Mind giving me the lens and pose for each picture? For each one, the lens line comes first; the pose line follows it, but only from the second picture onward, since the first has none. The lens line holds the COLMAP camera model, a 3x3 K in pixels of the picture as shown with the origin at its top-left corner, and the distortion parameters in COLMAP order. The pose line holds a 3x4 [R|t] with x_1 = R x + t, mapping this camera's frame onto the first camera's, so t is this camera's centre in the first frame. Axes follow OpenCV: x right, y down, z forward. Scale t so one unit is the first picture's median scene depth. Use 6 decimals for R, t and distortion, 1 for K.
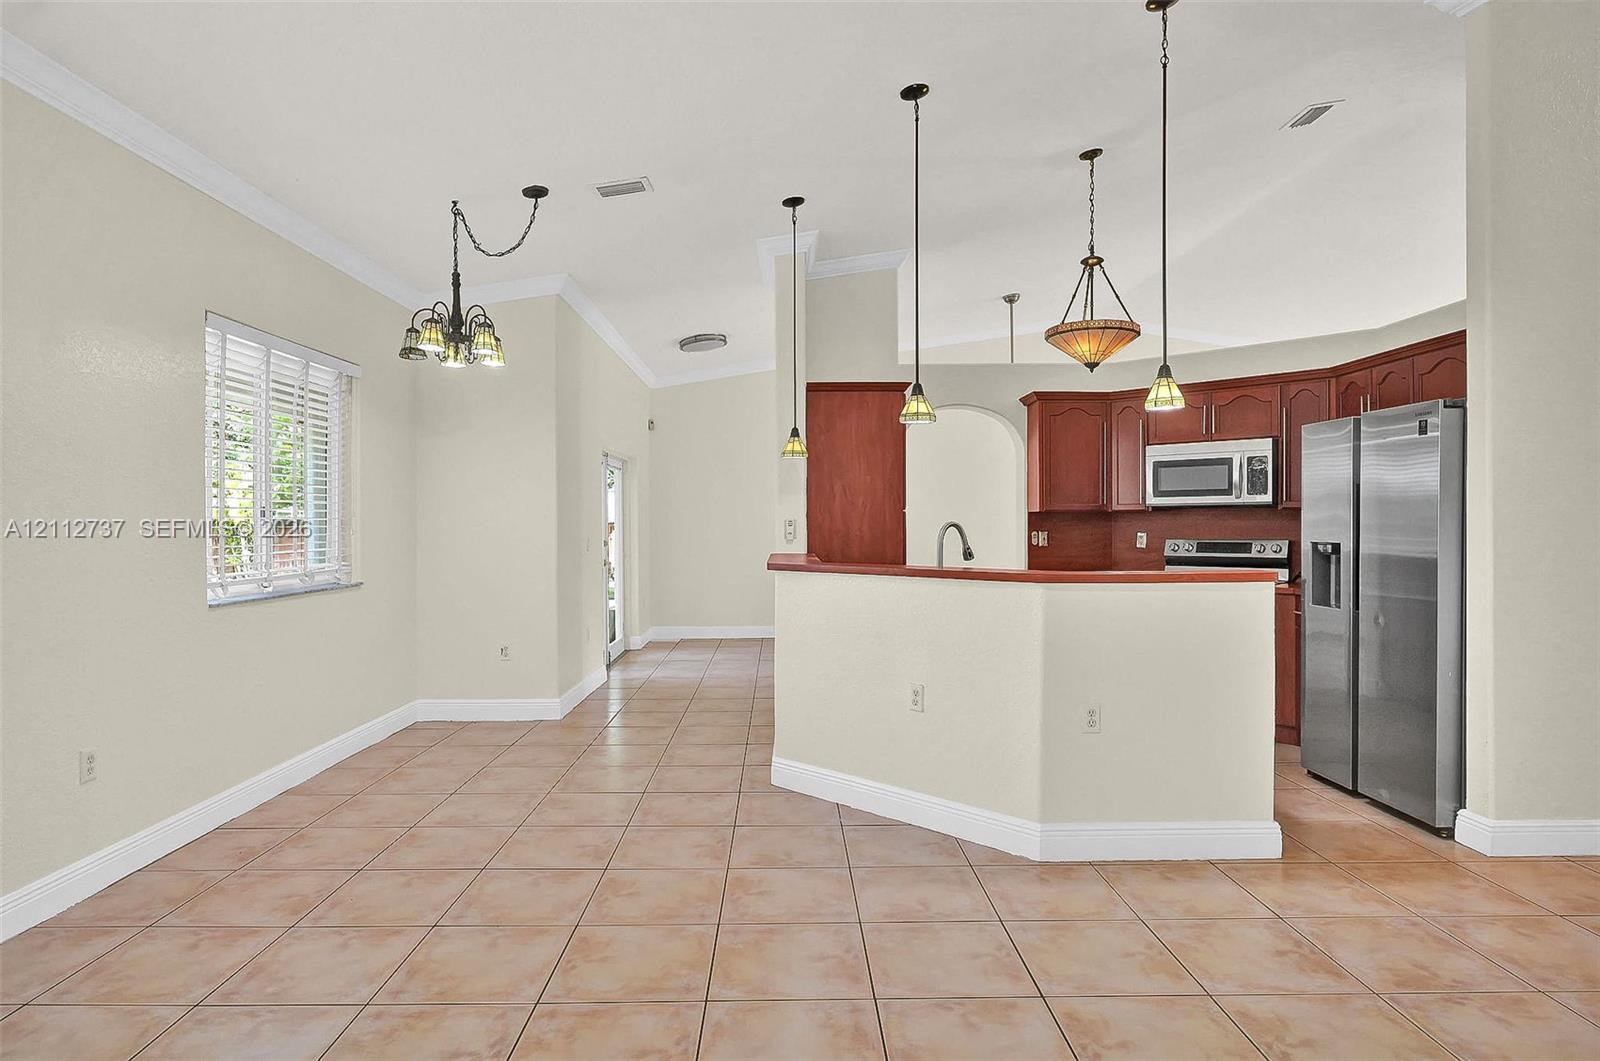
lens RADIAL K [[887.1, 0, 809.6], [0, 887.1, 525.9], [0, 0, 1]] dist [-0.006482, 0.002729]
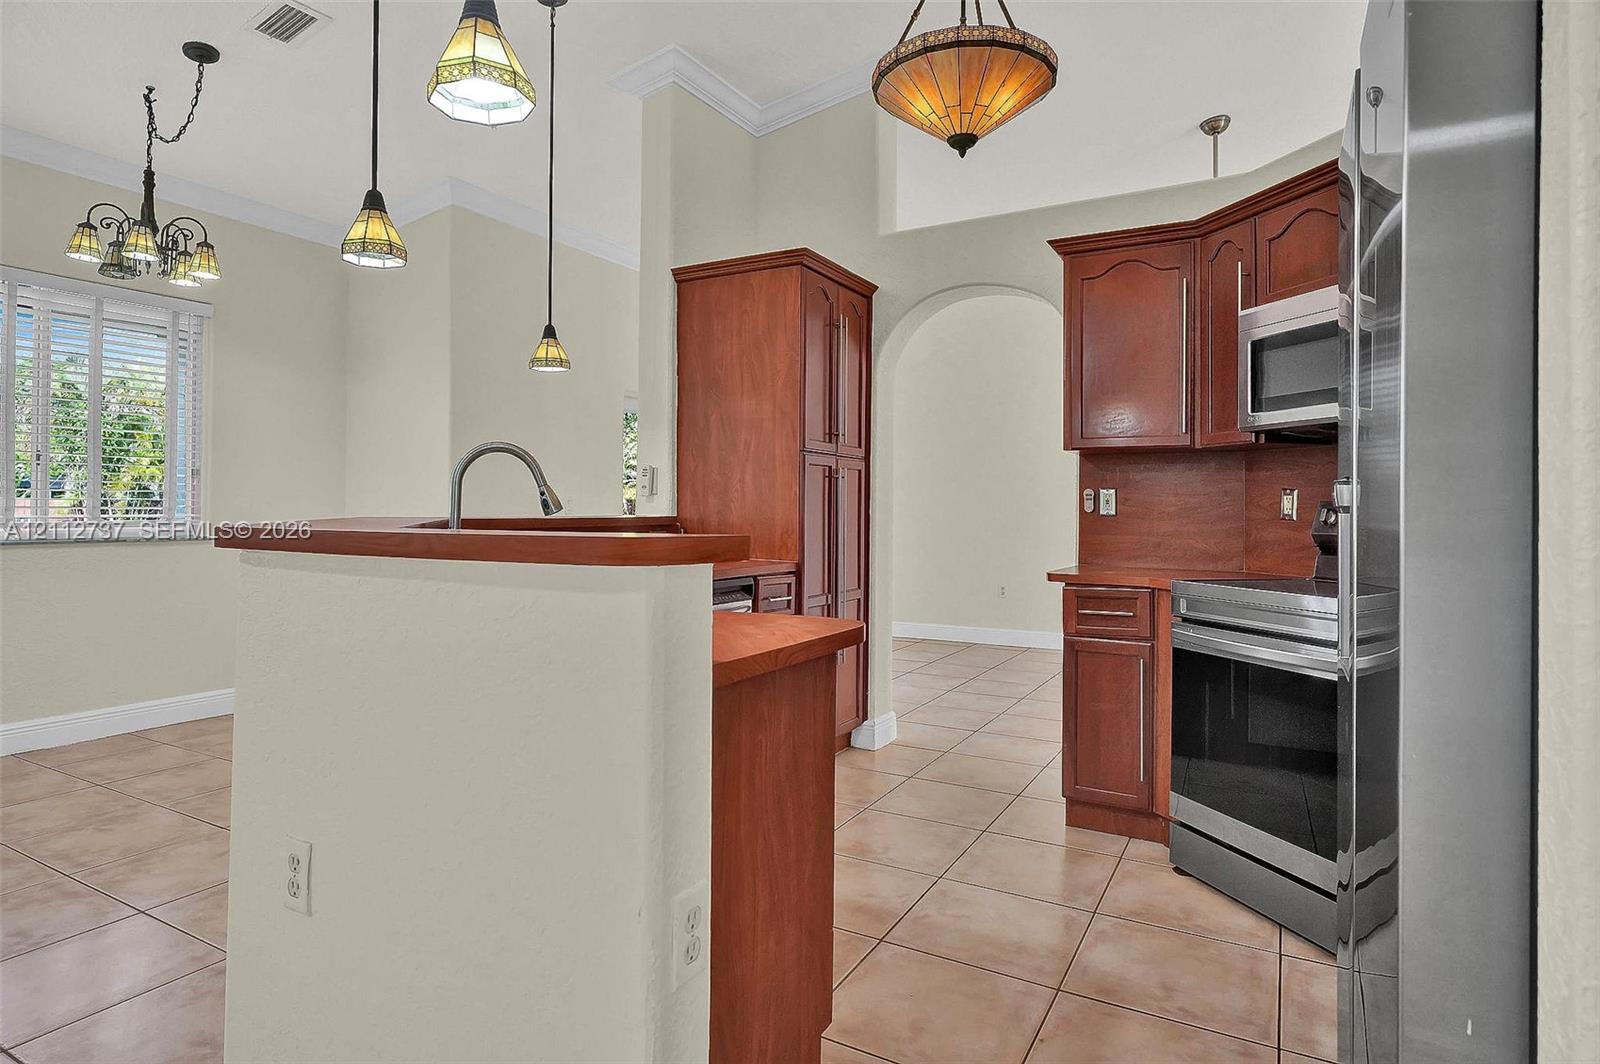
lens RADIAL K [[887.1, 0, 796.2], [0, 887.1, 506.2], [0, 0, 1]] dist [-0.006482, 0.002729]
pose [[0.852092, 0.007305, -0.523341, 0.521992], [-0.011745, 0.999918, -0.005166, 0.030499], [0.523260, 0.010549, 0.852108, 0.545471]]
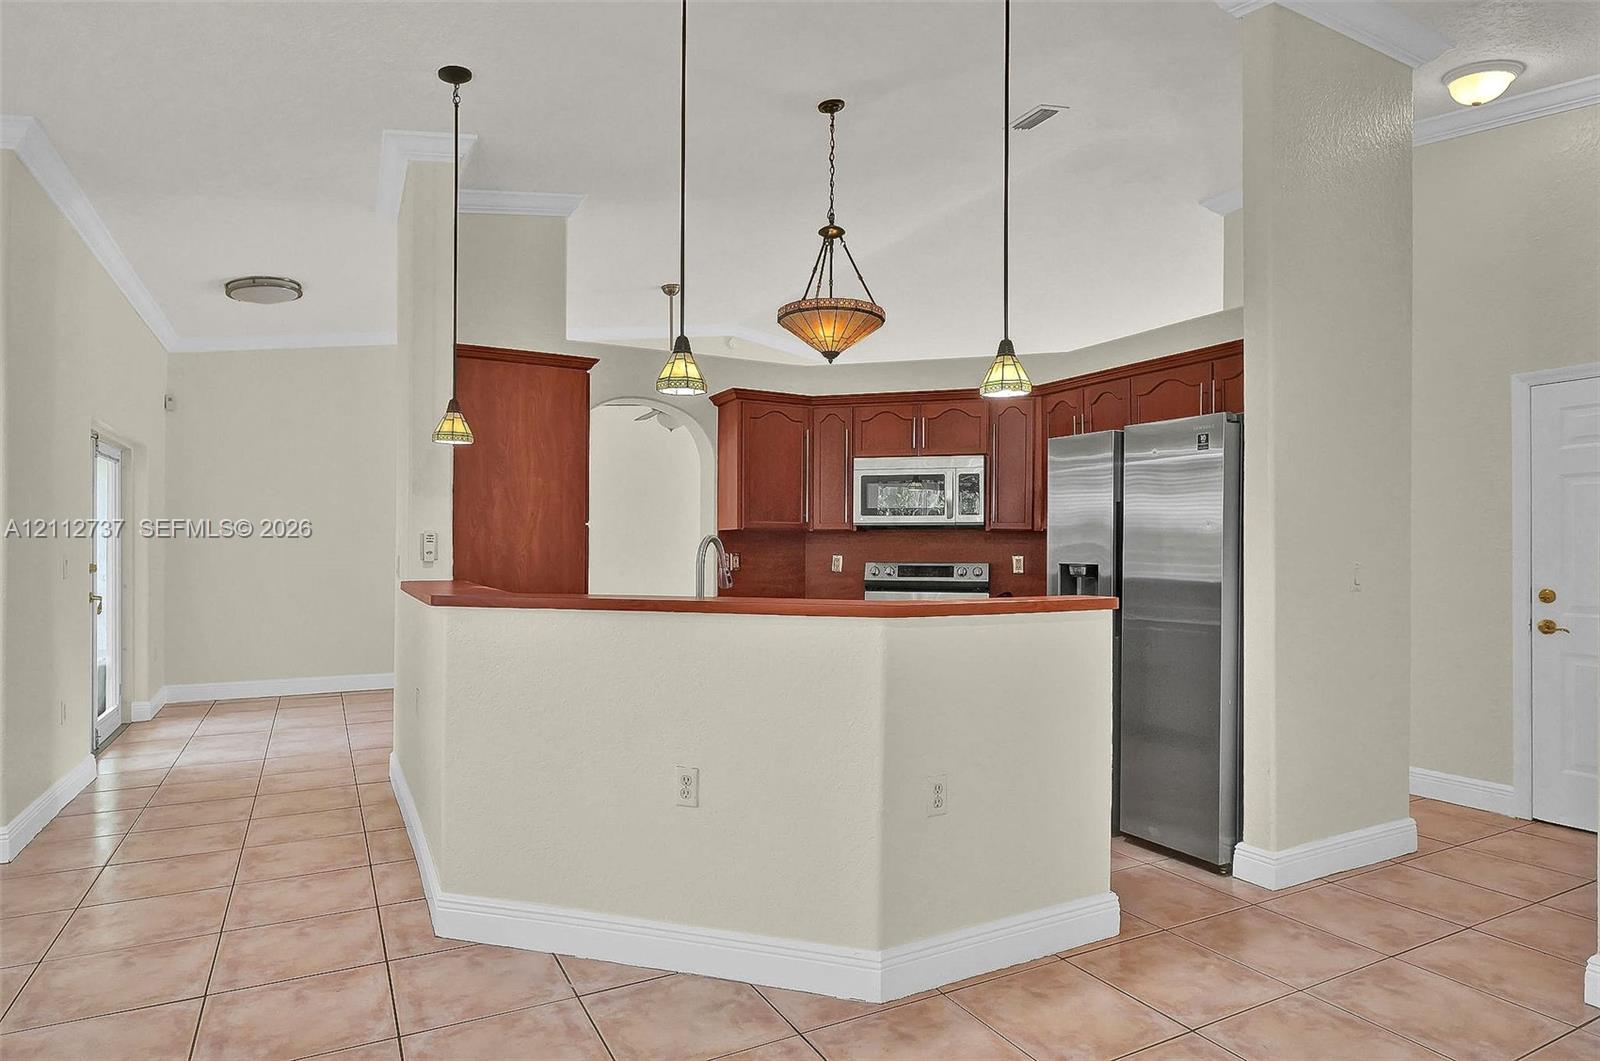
lens RADIAL K [[887.1, 0, 798.5], [0, 887.1, 547.9], [0, 0, 1]] dist [-0.006482, 0.002729]
pose [[0.892918, 0.009383, 0.450122, -0.090753], [-0.006724, 0.999949, -0.007506, 0.009392], [-0.450169, 0.003676, 0.892936, 0.270915]]
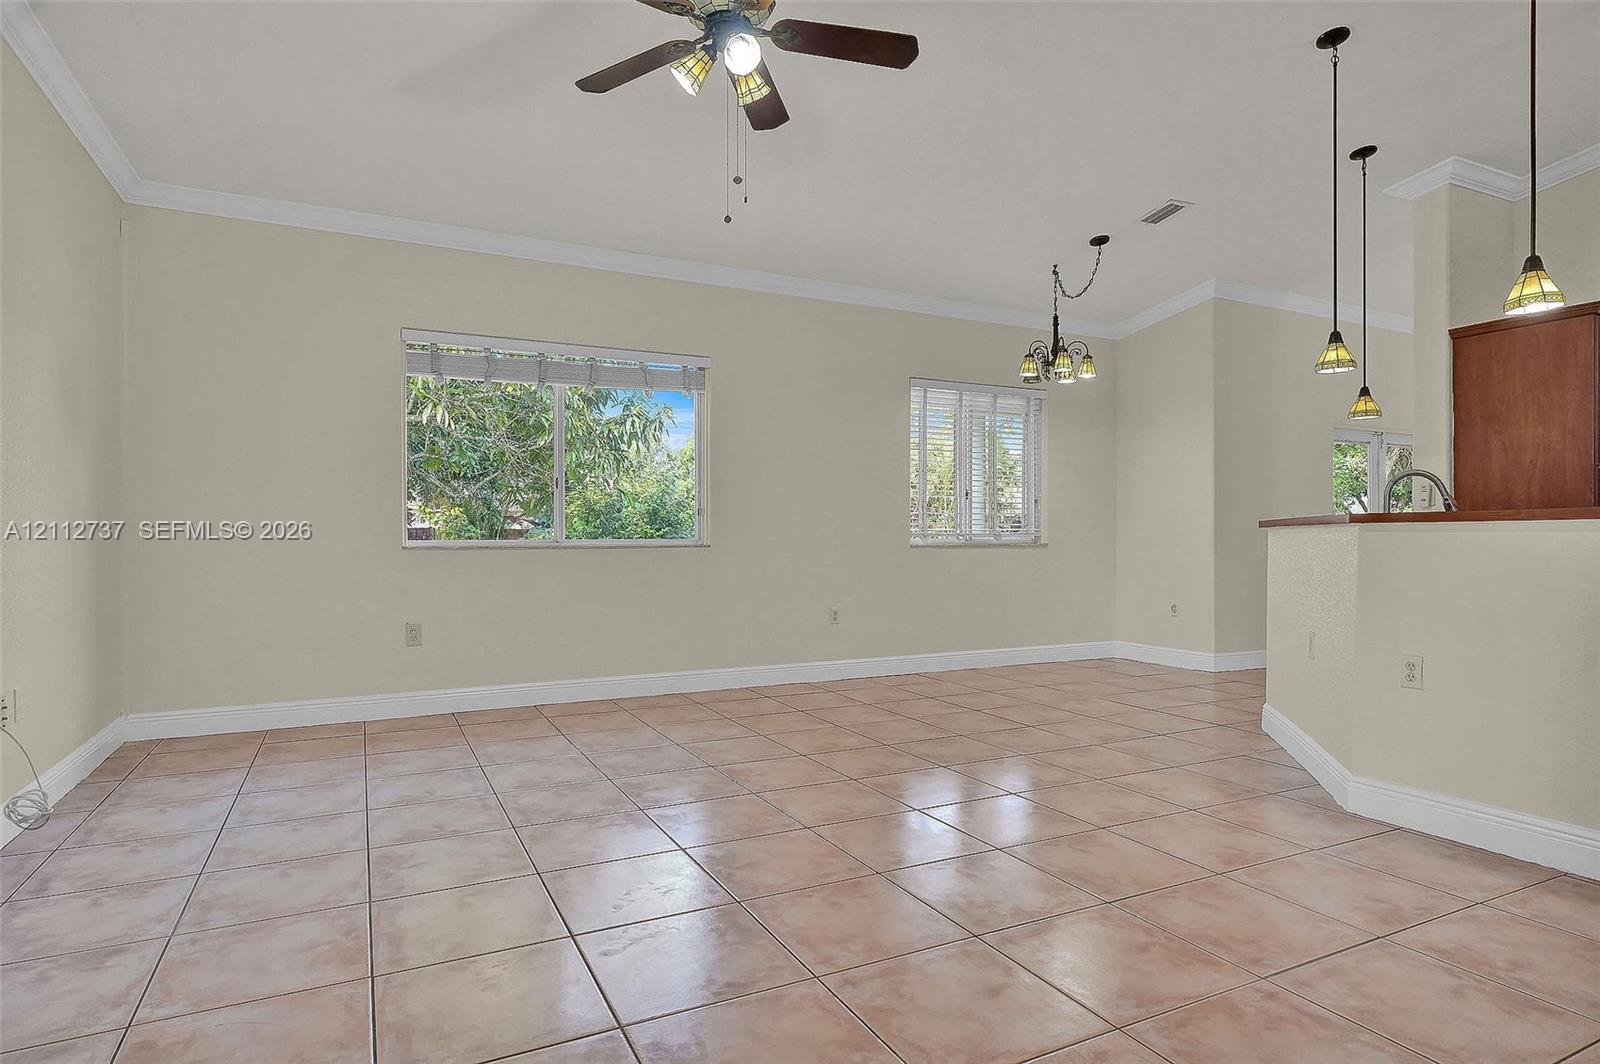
lens RADIAL K [[887.1, 0, 770.0], [0, 887.1, 539.4], [0, 0, 1]] dist [-0.006482, 0.002729]
pose [[0.406696, 0.002806, -0.913559, 0.624752], [-0.003320, 0.999993, 0.001593, 0.058216], [0.913557, 0.002385, 0.406703, 0.021698]]
